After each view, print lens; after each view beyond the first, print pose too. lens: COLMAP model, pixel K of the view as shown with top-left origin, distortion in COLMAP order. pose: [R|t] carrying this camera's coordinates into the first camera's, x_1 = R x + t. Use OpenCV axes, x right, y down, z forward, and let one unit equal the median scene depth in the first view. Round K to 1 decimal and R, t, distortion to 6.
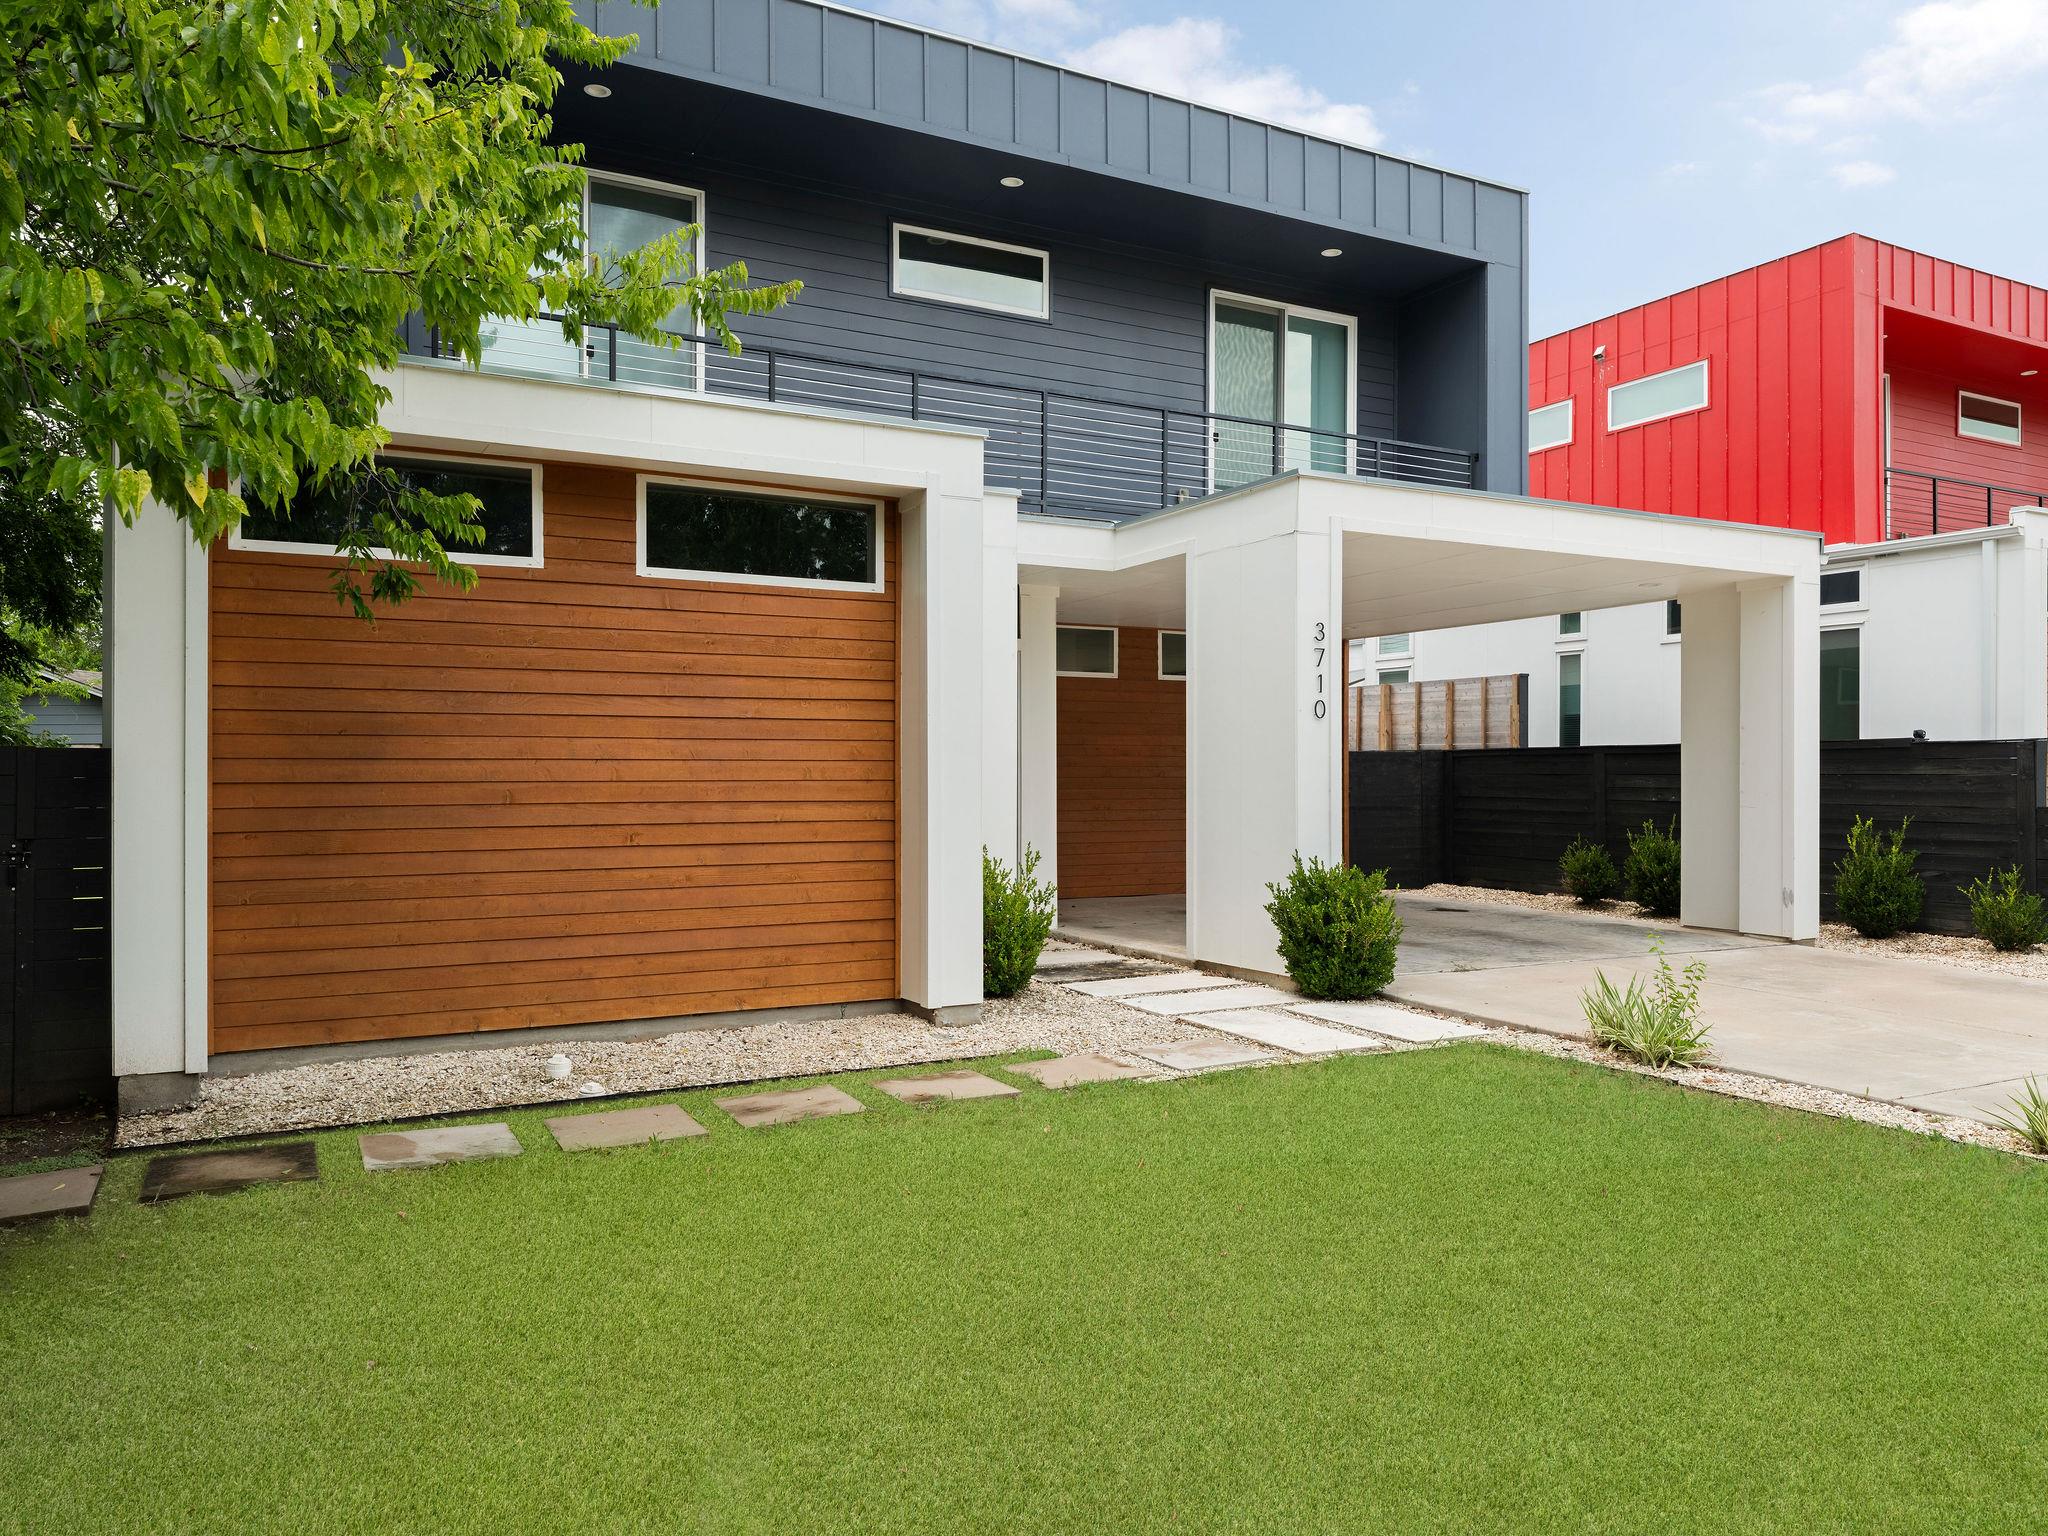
lens RADIAL K [[1440.6, 0, 1019.4], [0, 1440.6, 789.5], [0, 0, 1]] dist [0.048032, -0.000190]
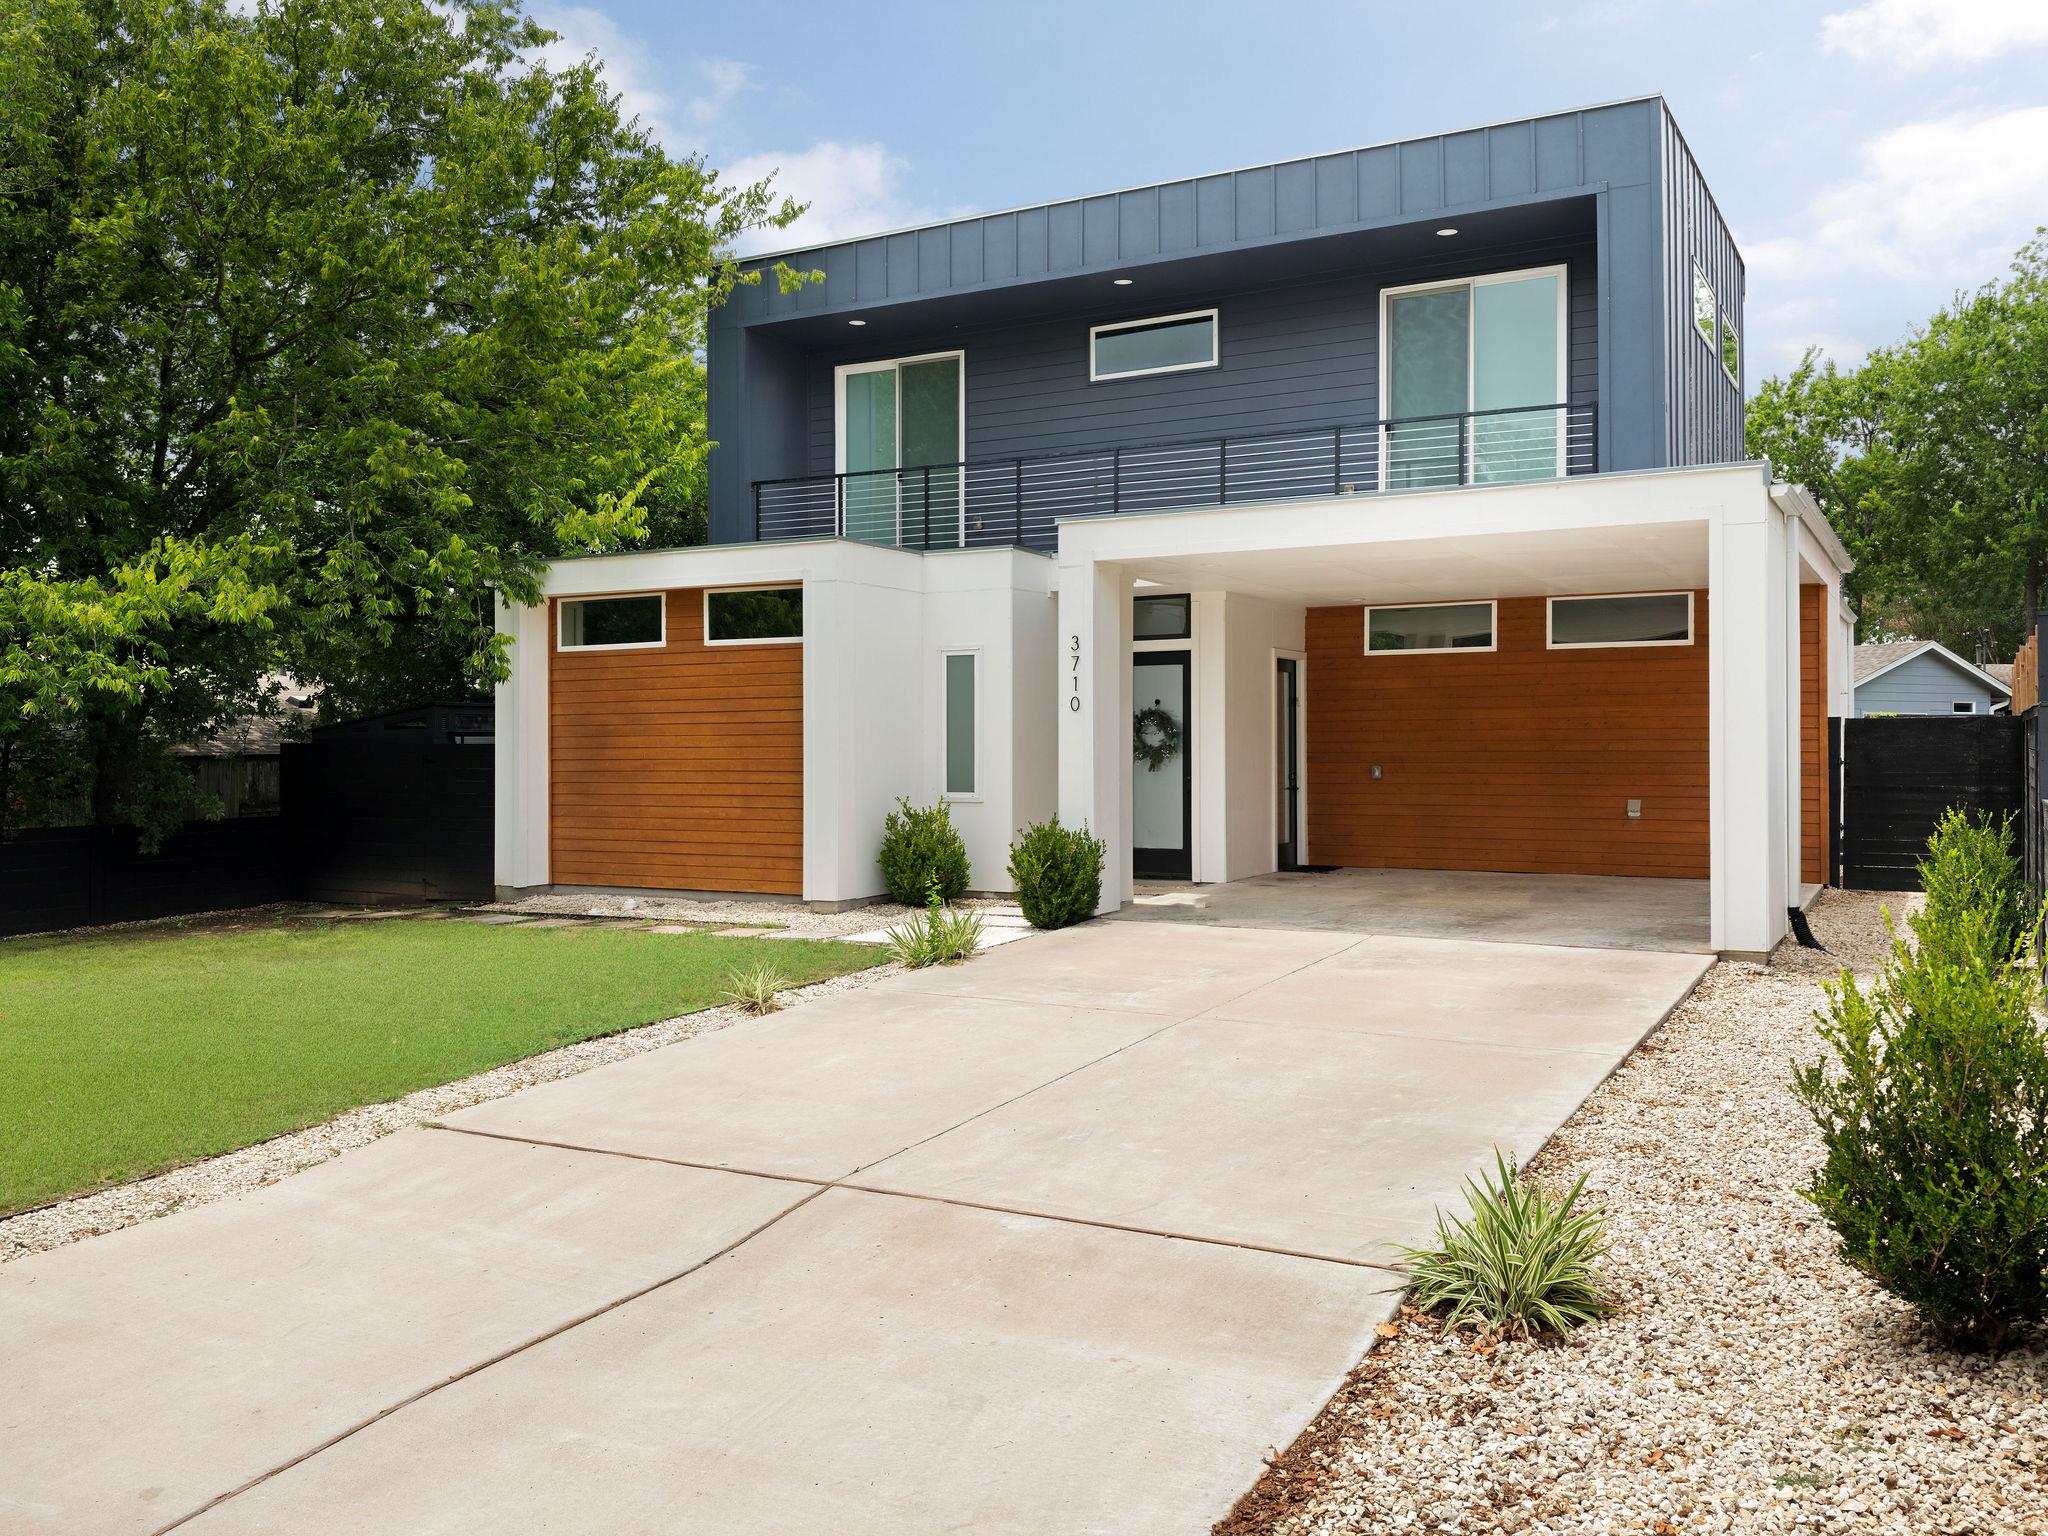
lens RADIAL K [[1654.0, 0, 1018.8], [0, 1654.0, 751.3], [0, 0, 1]] dist [0.047047, -0.097980]
pose [[0.566674, 0.001995, -0.823940, 1.649726], [0.001434, 0.999993, 0.003407, -0.021837], [0.823941, -0.003112, 0.566667, 0.145497]]
